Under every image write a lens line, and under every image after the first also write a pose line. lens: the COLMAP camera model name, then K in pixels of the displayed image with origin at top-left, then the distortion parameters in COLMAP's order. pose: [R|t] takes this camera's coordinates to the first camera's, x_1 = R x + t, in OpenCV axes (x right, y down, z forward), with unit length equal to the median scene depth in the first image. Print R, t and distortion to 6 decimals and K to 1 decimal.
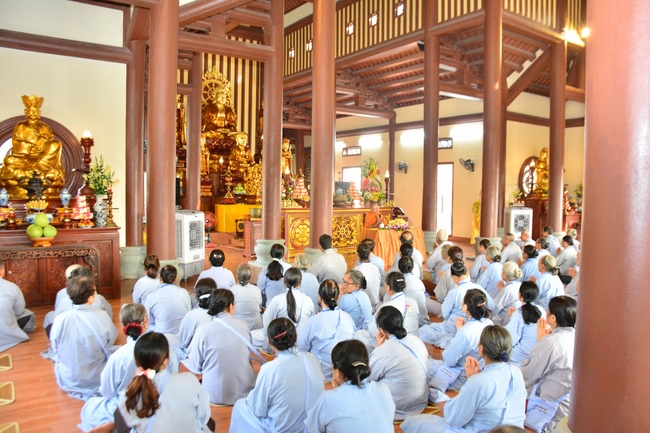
lens RADIAL K [[497.6, 0, 327.4], [0, 497.6, 207.4], [0, 0, 1]] dist [-0.133827, 0.077999]
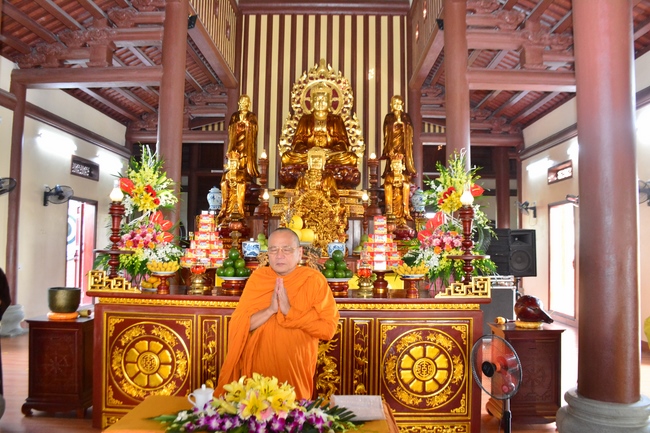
lens RADIAL K [[497.6, 0, 327.4], [0, 497.6, 207.4], [0, 0, 1]] dist [-0.133827, 0.077999]
pose [[0.805681, -0.044307, -0.590691, 0.177712], [-0.028770, 0.993095, -0.113731, -0.015754], [0.591651, 0.108625, 0.798843, 0.552126]]
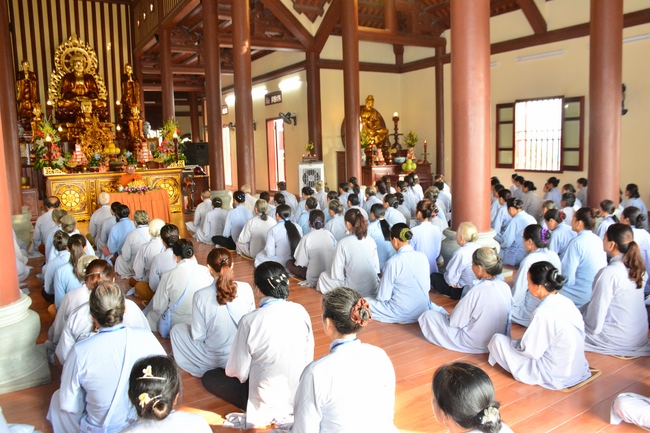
lens RADIAL K [[497.6, 0, 327.4], [0, 497.6, 207.4], [0, 0, 1]] dist [-0.133827, 0.077999]
pose [[0.997739, -0.038607, -0.055012, 0.362602], [0.042873, 0.995983, 0.078611, 0.011116], [0.051756, -0.080792, 0.995386, 0.032333]]
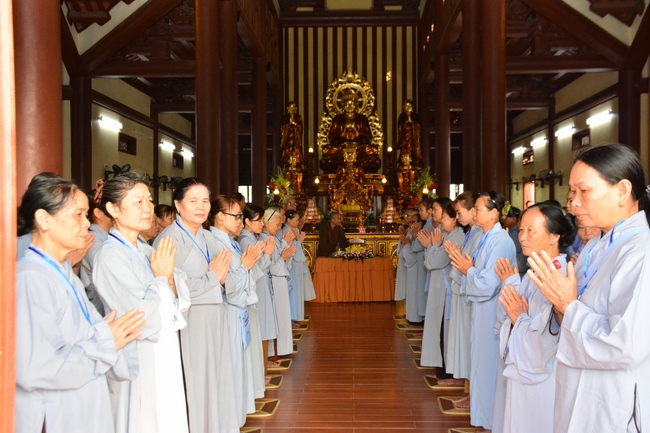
lens RADIAL K [[695.4, 0, 325.0], [0, 695.4, 216.5], [0, 0, 1]] dist [-0.003877, 0.017328]
pose [[0.795619, -0.016180, -0.605581, 0.500558], [-0.011586, 0.999054, -0.041915, 0.016689], [0.605687, 0.040365, 0.794679, 0.050409]]
